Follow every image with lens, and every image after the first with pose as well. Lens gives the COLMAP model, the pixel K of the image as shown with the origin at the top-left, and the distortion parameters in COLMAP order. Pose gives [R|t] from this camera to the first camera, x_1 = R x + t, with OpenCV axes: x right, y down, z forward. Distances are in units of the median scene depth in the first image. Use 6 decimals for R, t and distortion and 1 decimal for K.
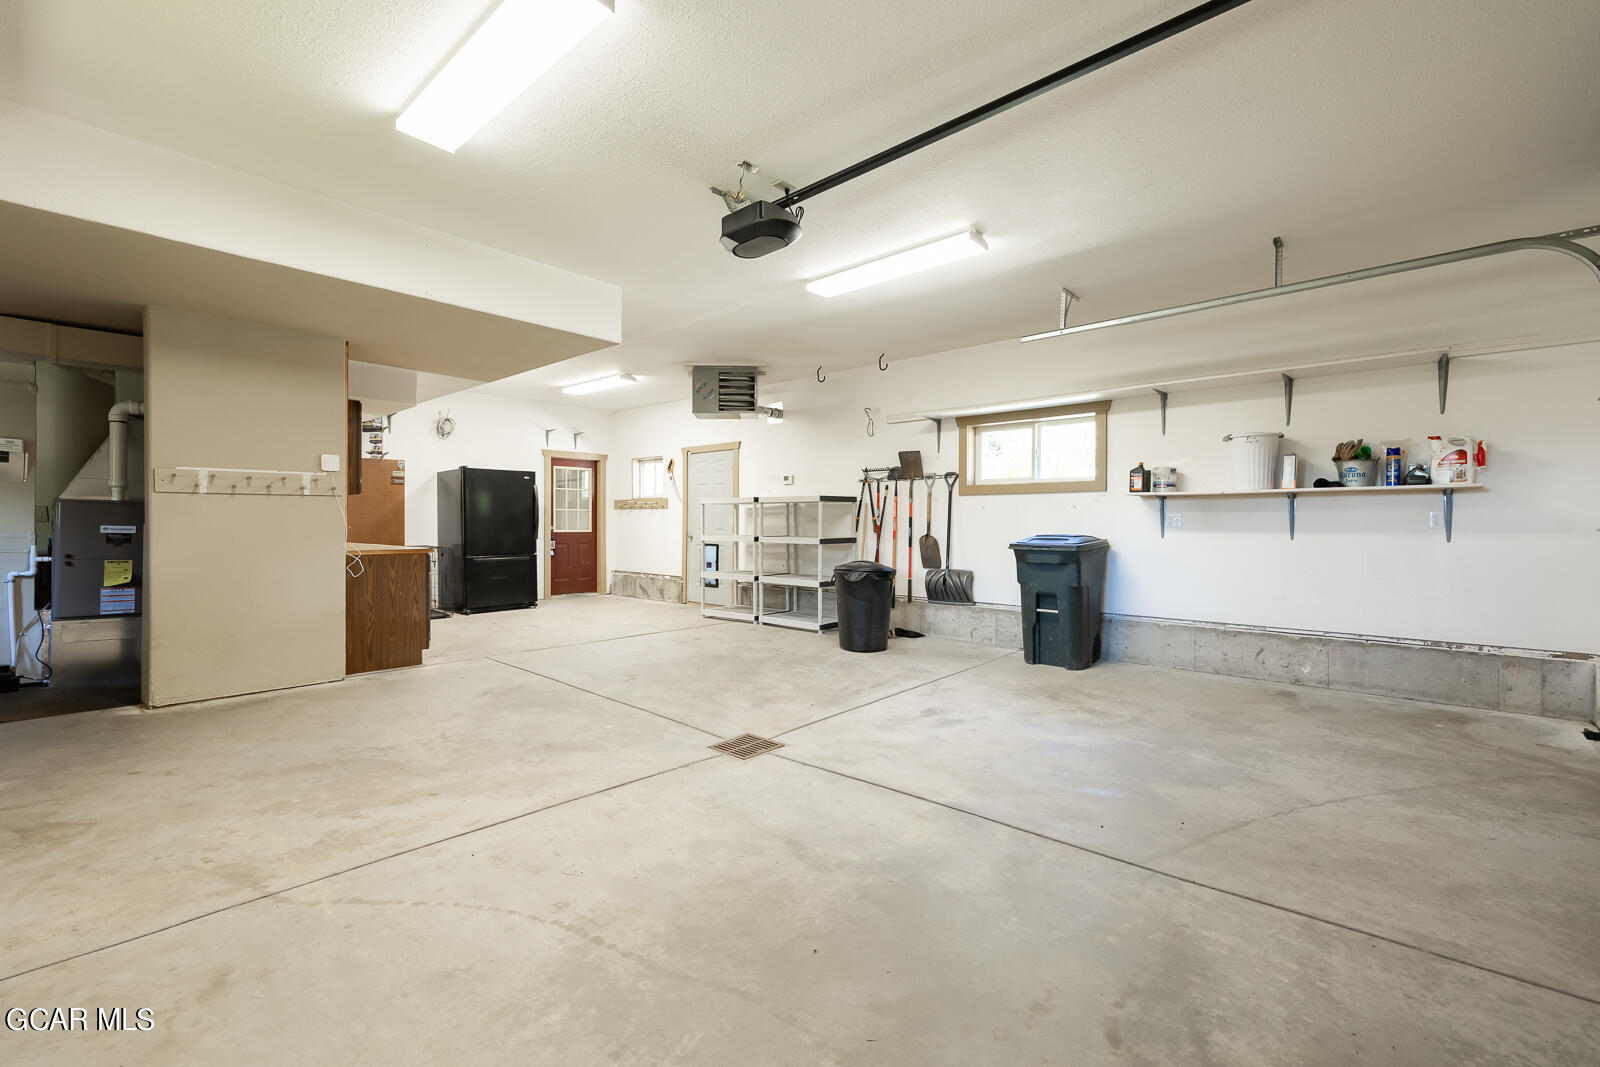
lens RADIAL K [[690.3, 0, 801.8], [0, 690.3, 519.2], [0, 0, 1]] dist [0.003137, 0.000195]
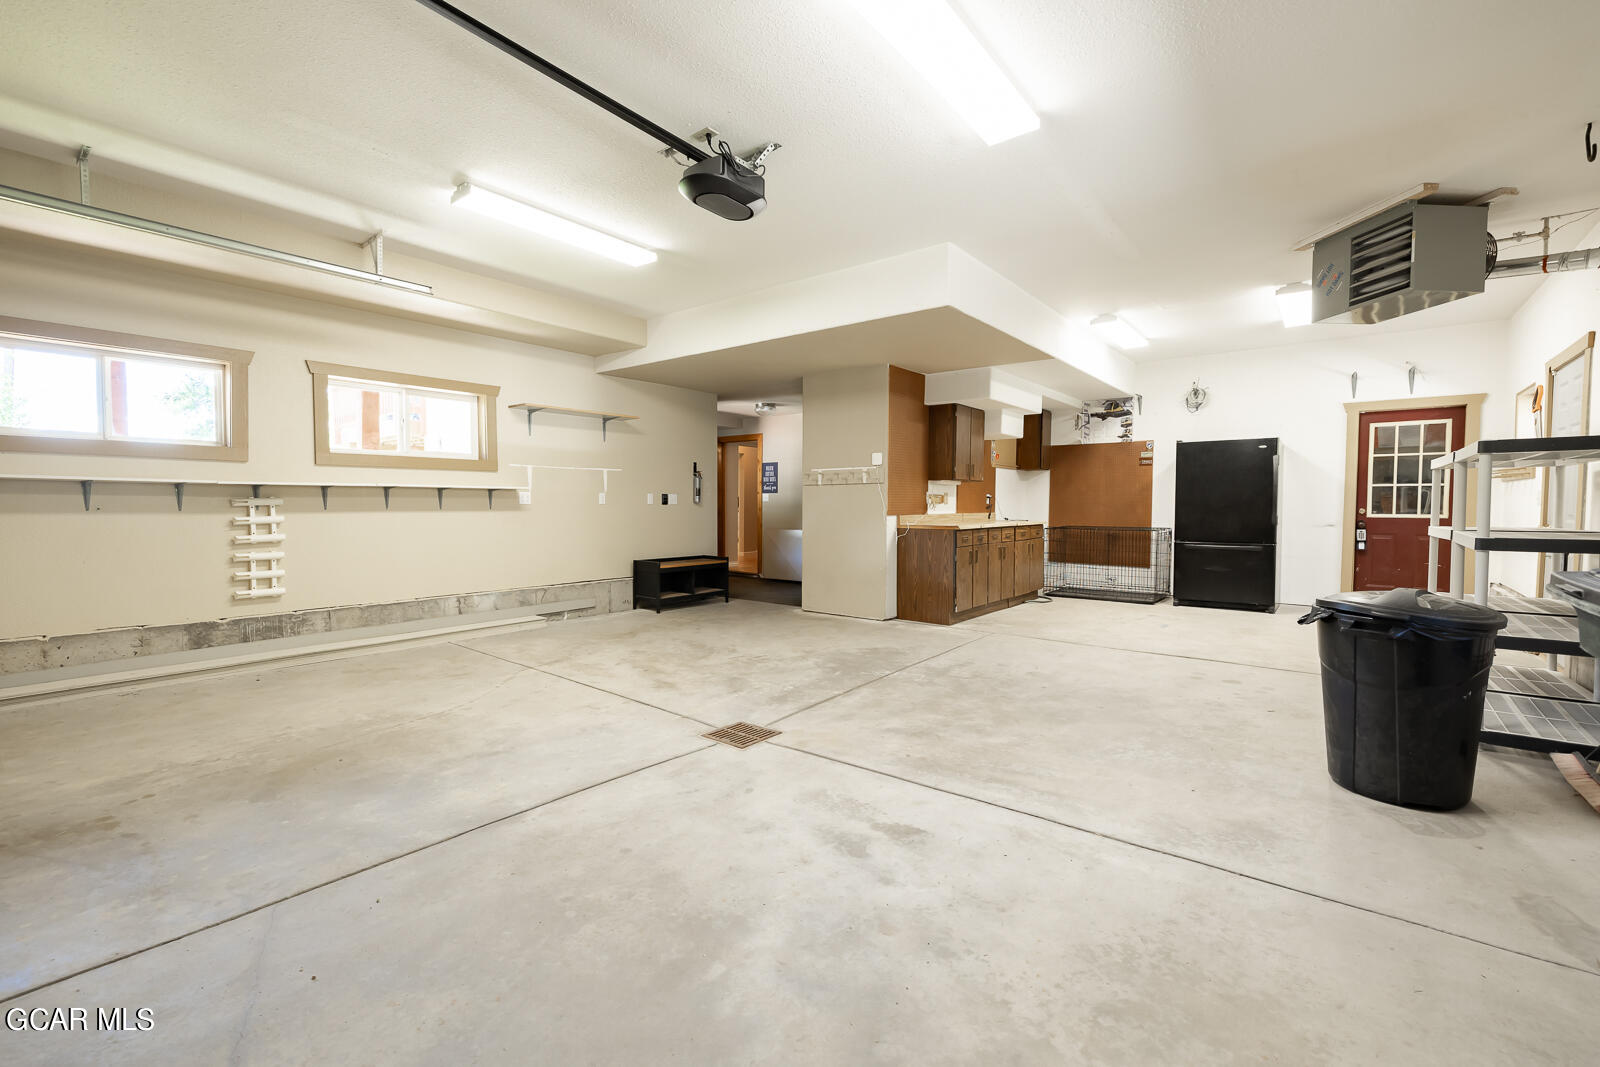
lens RADIAL K [[690.3, 0, 801.8], [0, 690.3, 519.2], [0, 0, 1]] dist [0.003137, 0.000195]
pose [[0.042251, 0.020519, -0.998896, 0.801134], [0.003378, 0.999780, 0.020681, 0.009843], [0.999101, -0.004248, 0.042172, 0.957051]]
